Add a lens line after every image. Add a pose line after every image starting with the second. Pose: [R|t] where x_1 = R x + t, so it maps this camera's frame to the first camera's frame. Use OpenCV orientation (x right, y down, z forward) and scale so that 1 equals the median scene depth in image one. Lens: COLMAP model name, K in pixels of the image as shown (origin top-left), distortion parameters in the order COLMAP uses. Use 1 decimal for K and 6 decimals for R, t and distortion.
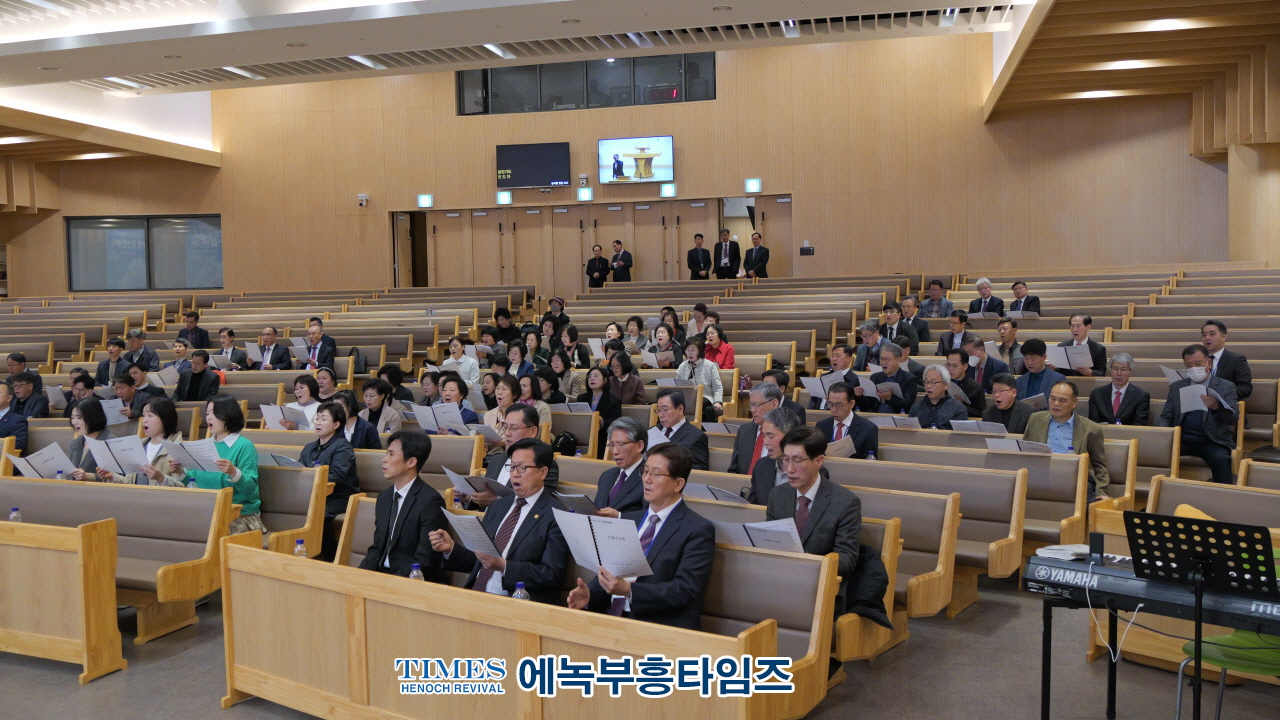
lens RADIAL K [[1140.9, 0, 656.3], [0, 1140.9, 360.2], [0, 0, 1]] dist [-0.092387, 0.093157]
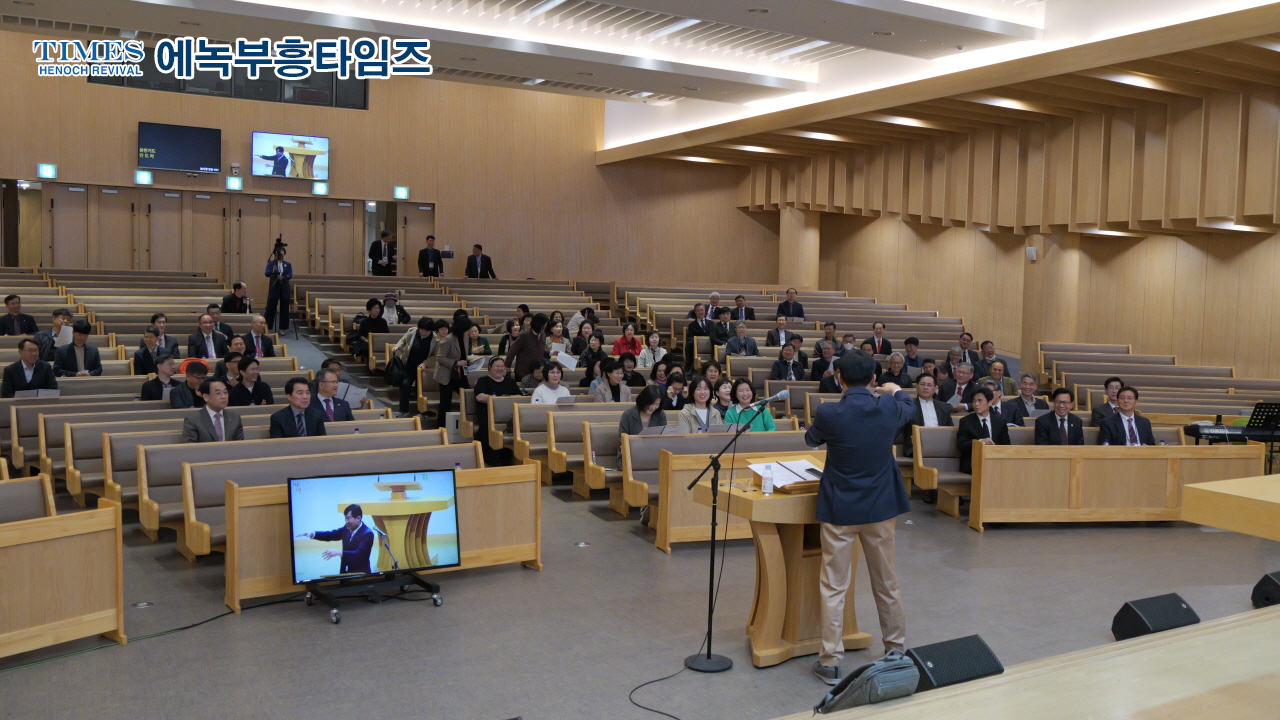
lens RADIAL K [[1142.5, 0, 640.0], [0, 1142.5, 360.0], [0, 0, 1]] dist [-0.062540, 0.003315]
pose [[0.742312, 0.006007, 0.670028, -0.587560], [-0.001367, 0.999971, -0.007451, 0.020672], [-0.670053, 0.004616, 0.742299, 0.031302]]
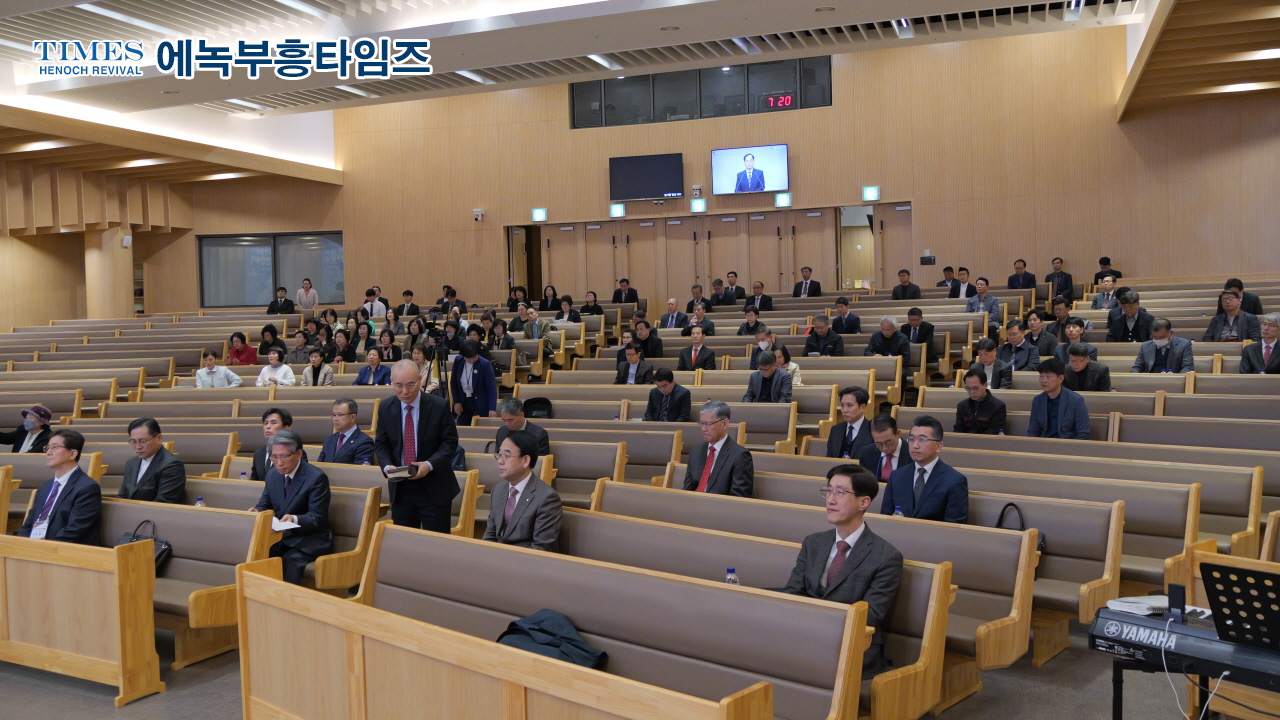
lens RADIAL K [[1142.5, 0, 640.0], [0, 1142.5, 360.0], [0, 0, 1]] dist [-0.062540, 0.003315]
pose [[0.991158, -0.001464, -0.132681, 0.022808], [0.000041, 0.999942, -0.010731, -0.002019], [0.132689, 0.010631, 0.991101, 0.021665]]
